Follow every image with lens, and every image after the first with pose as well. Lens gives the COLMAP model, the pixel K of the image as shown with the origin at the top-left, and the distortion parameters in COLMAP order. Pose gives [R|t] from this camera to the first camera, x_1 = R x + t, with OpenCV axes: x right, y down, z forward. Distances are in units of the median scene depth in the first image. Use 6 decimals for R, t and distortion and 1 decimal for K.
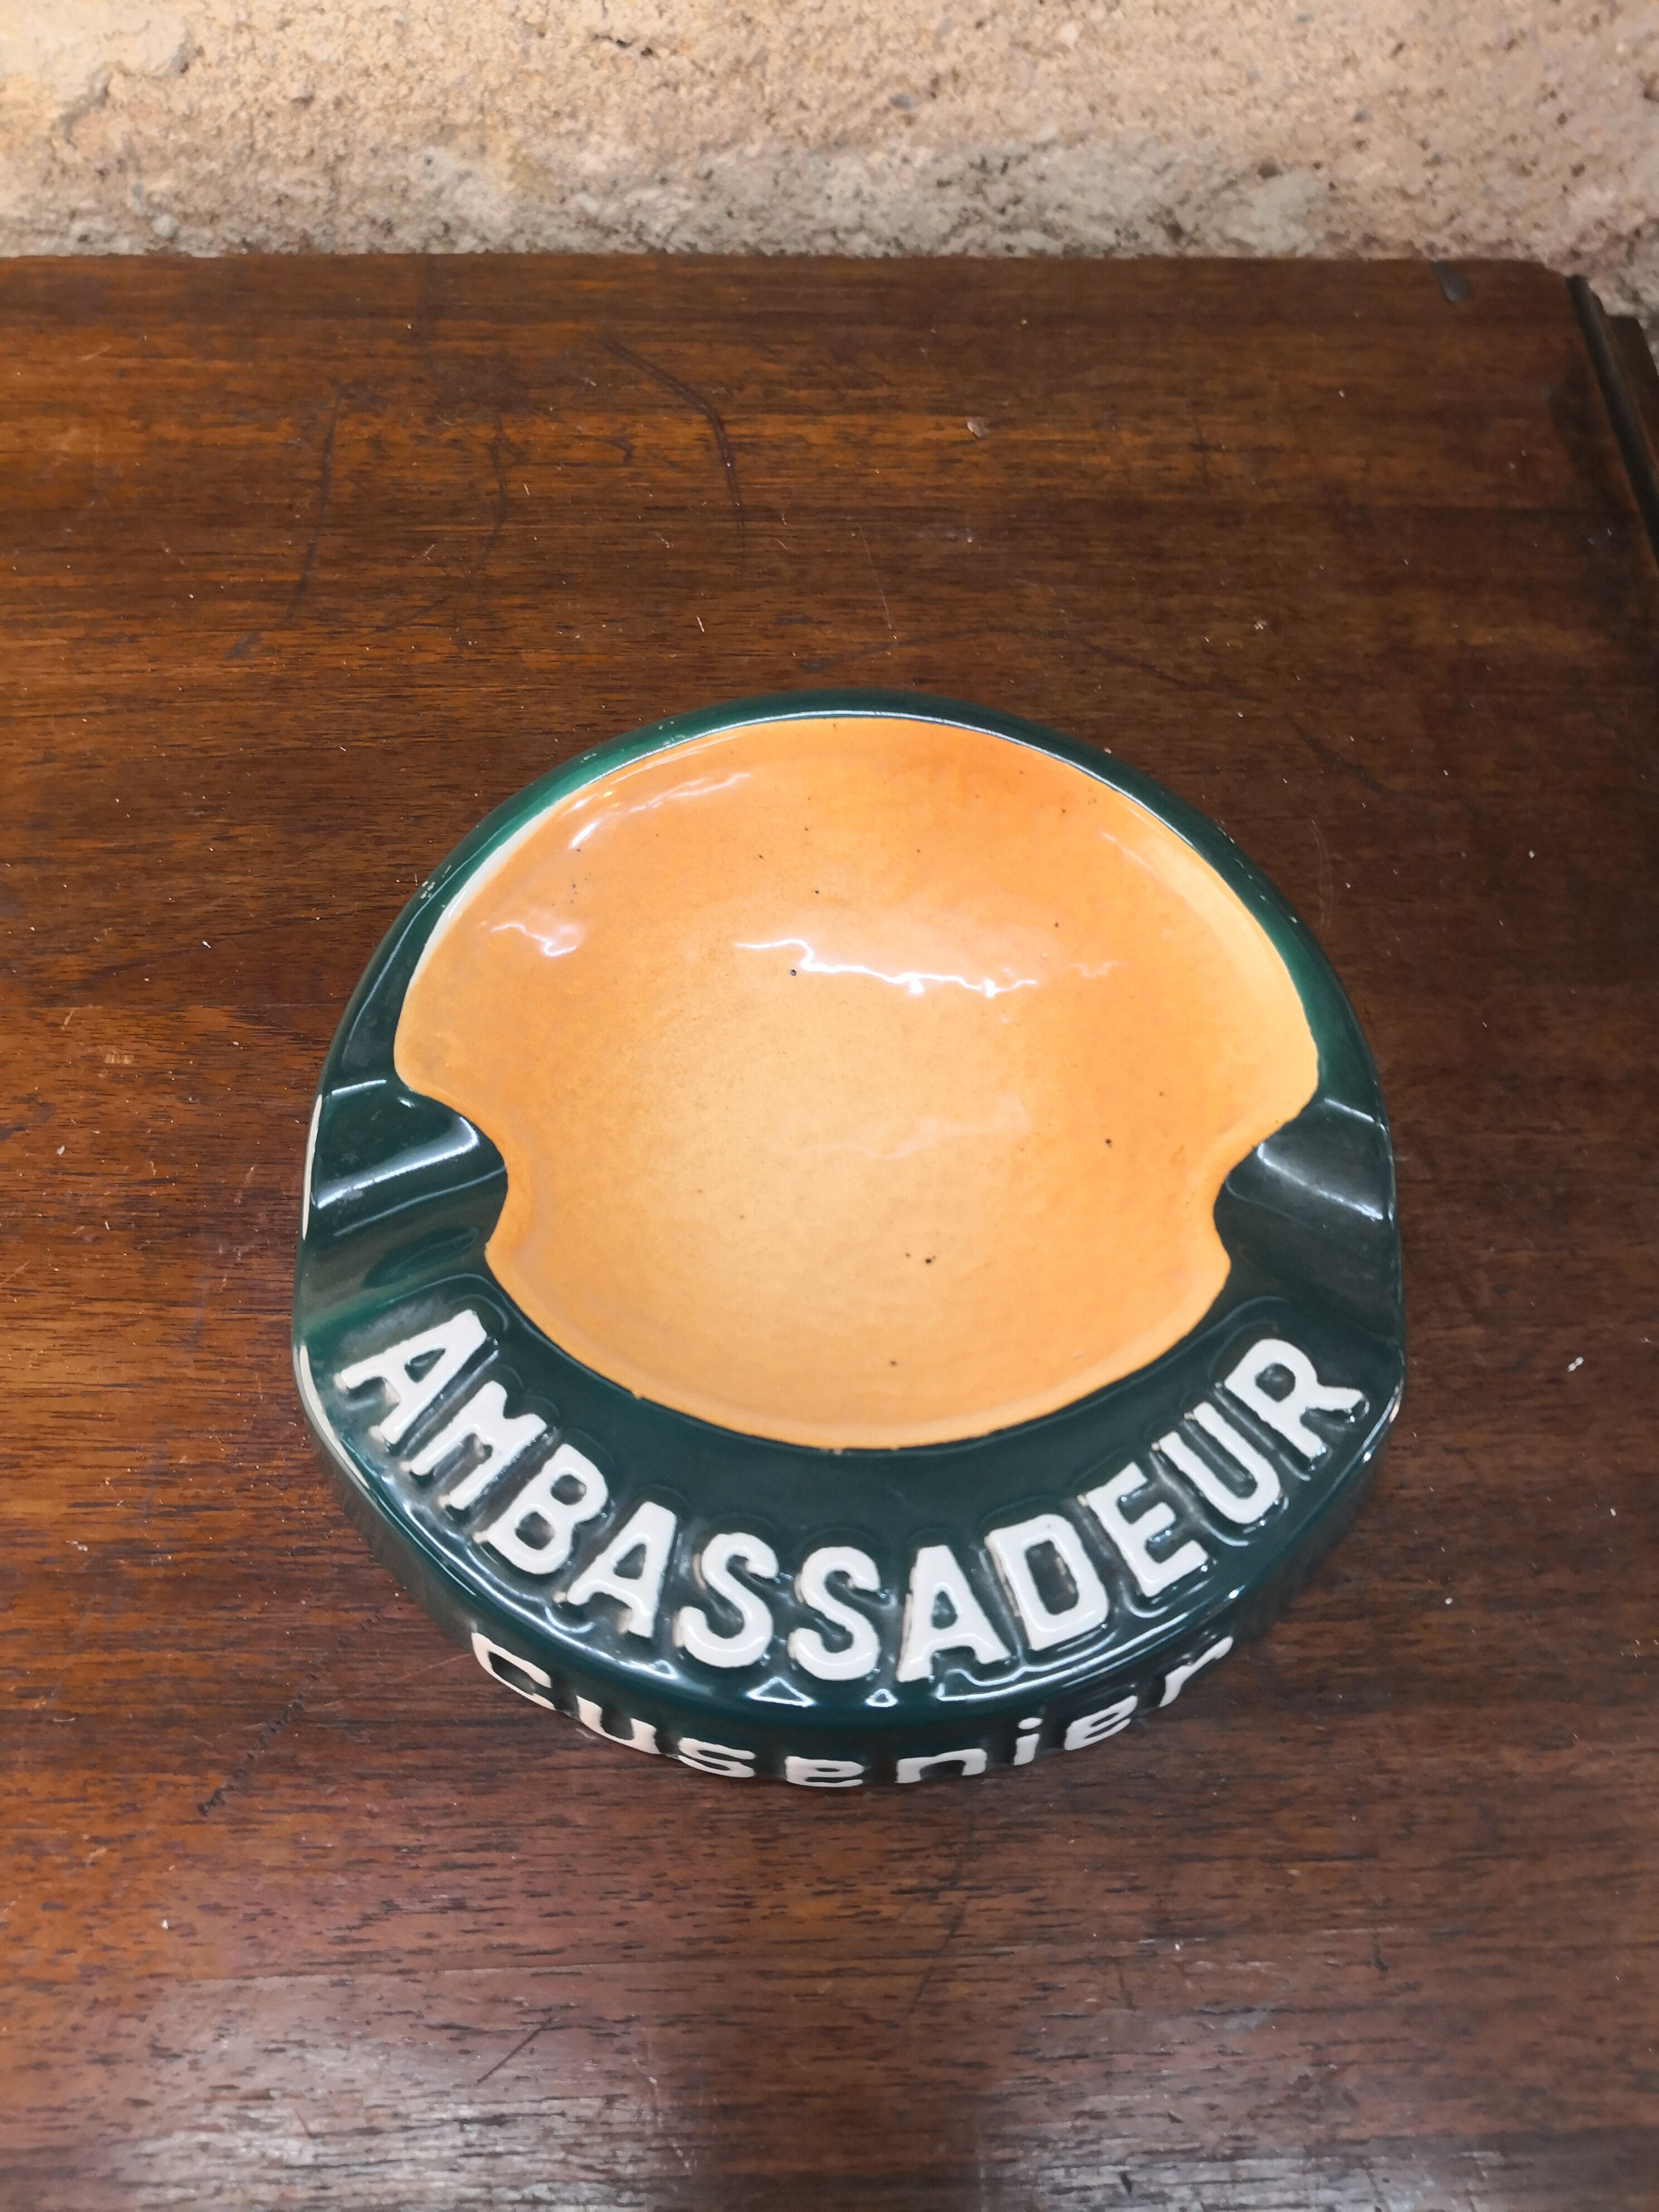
lens RADIAL K [[1903.3, 0, 870.1], [0, 1903.3, 1166.0], [0, 0, 1]] dist [0.001080, -0.040505]
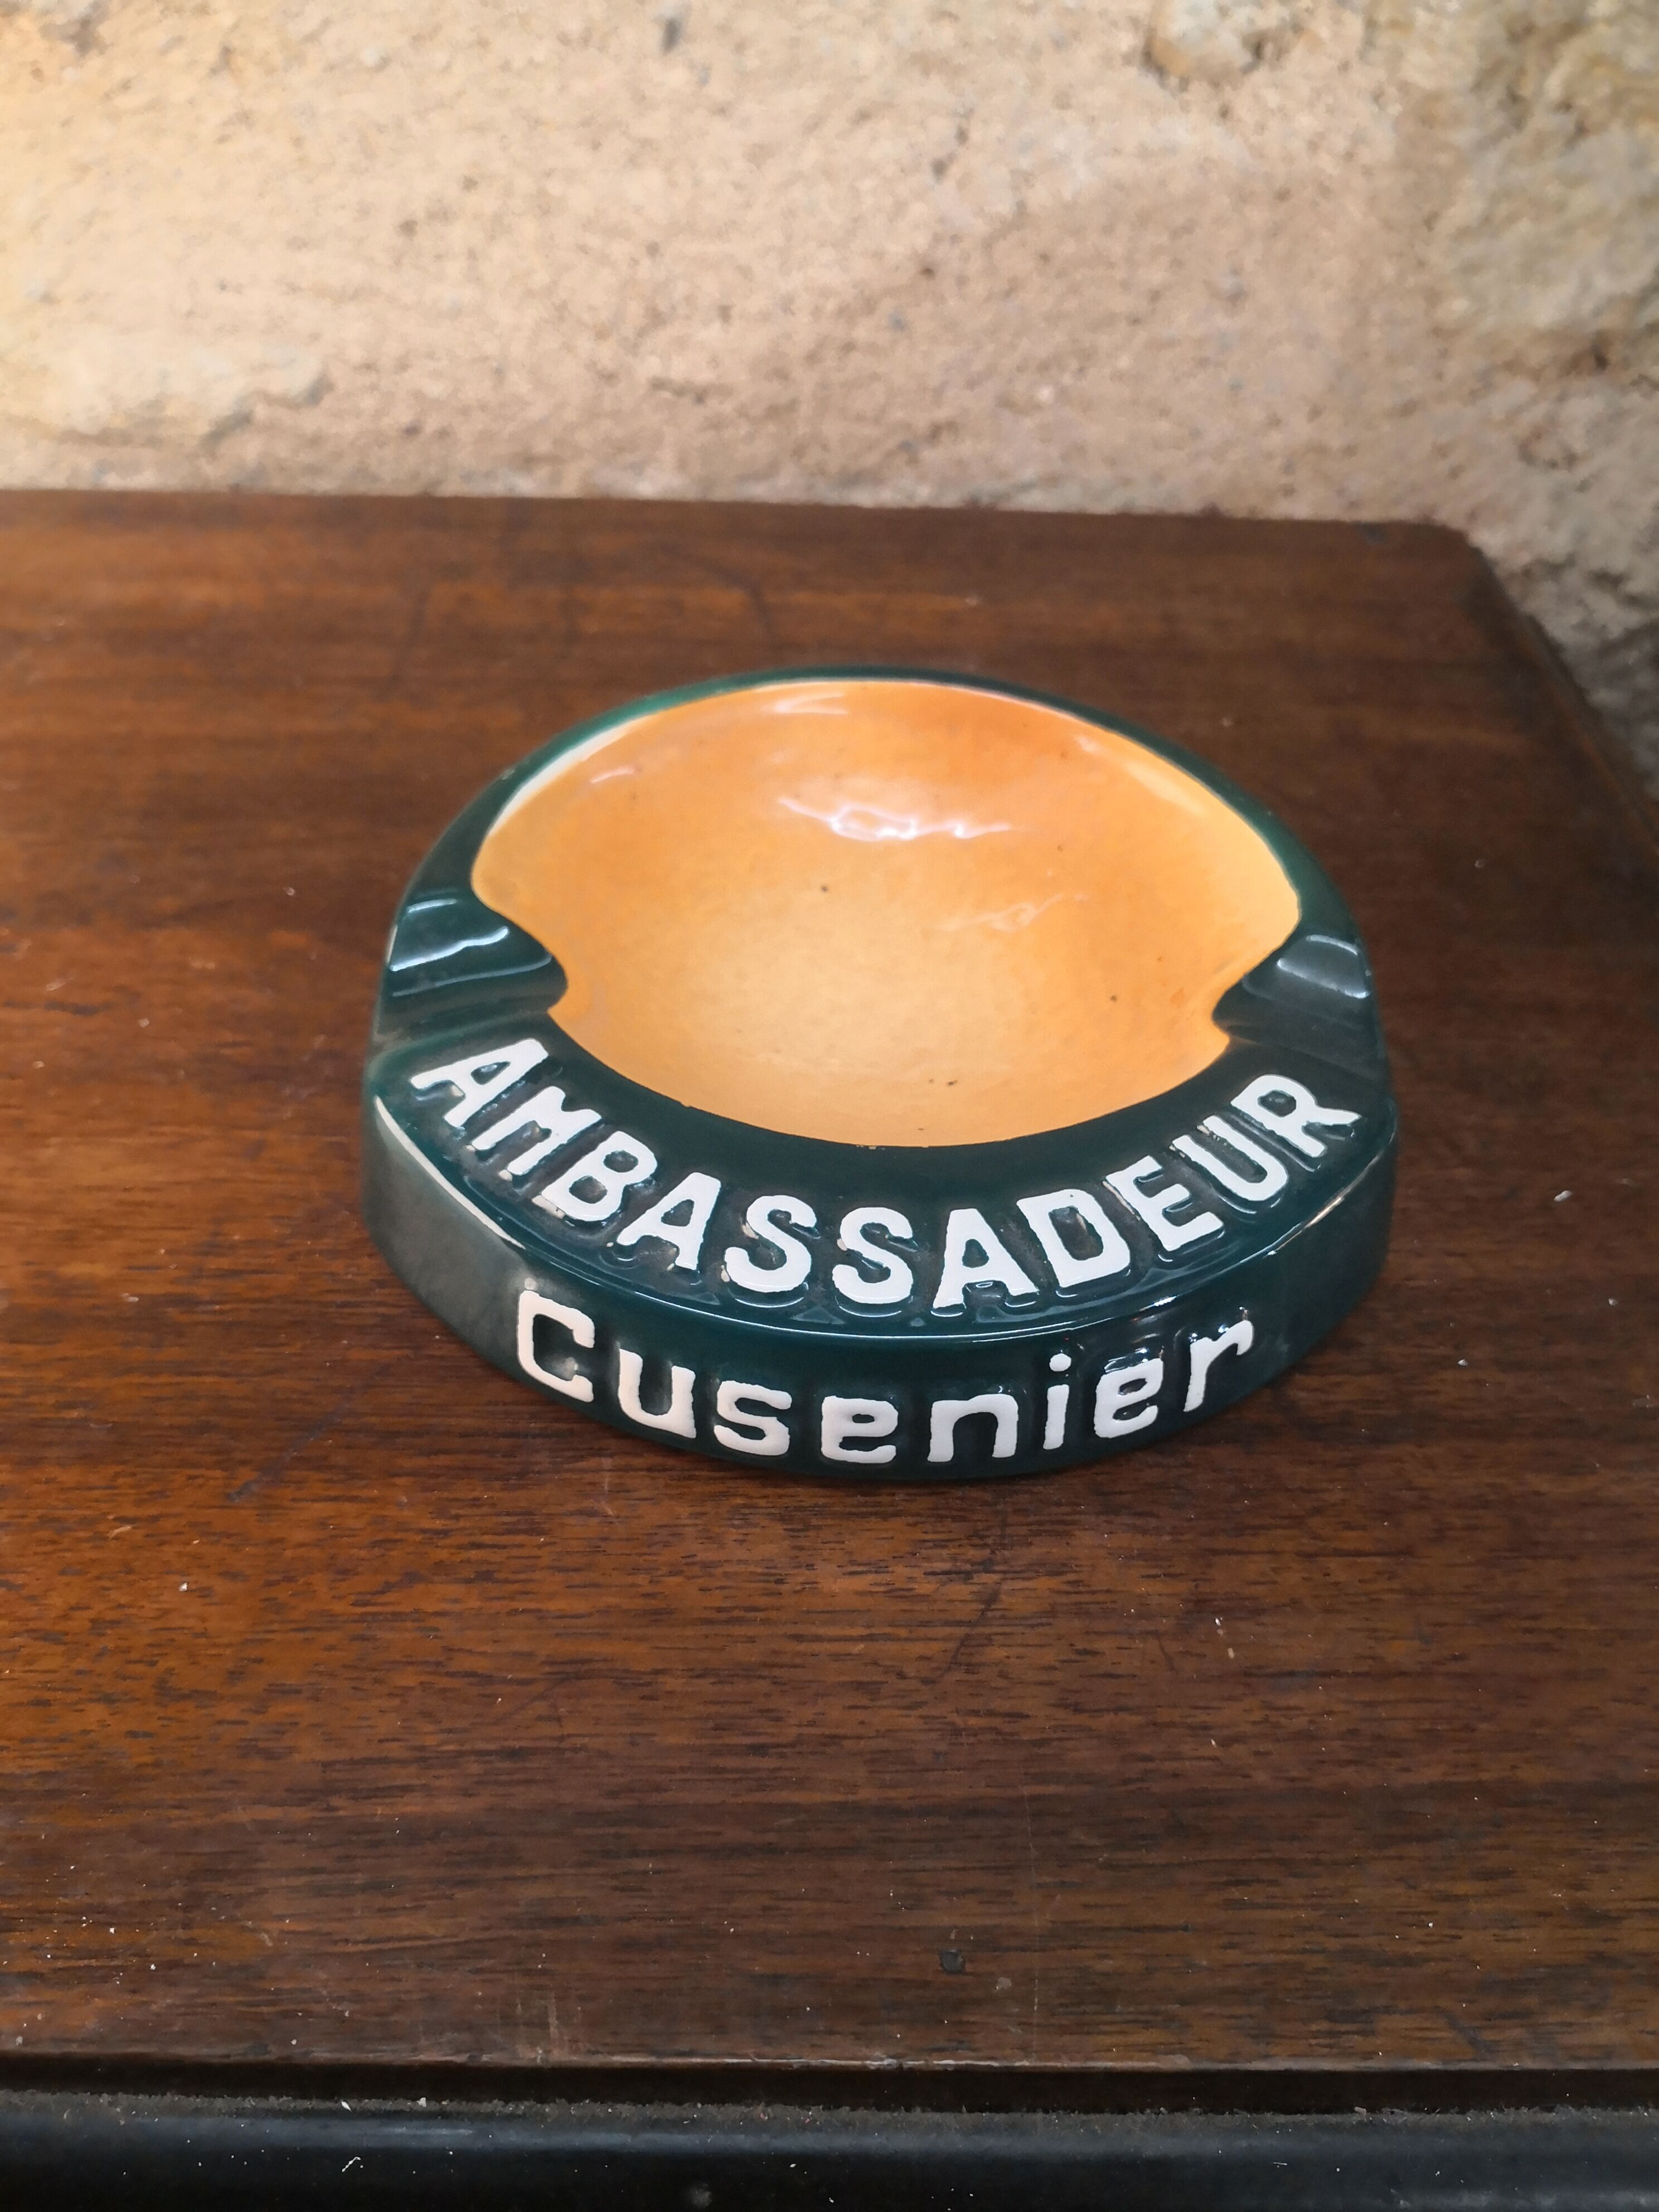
lens RADIAL K [[1903.3, 0, 879.5], [0, 1903.3, 1061.5], [0, 0, 1]] dist [0.001080, -0.040505]
pose [[0.999867, 0.010010, 0.012855, -0.026442], [-0.005096, 0.941560, -0.336808, 0.444750], [-0.015475, 0.336698, 0.941486, -0.018514]]
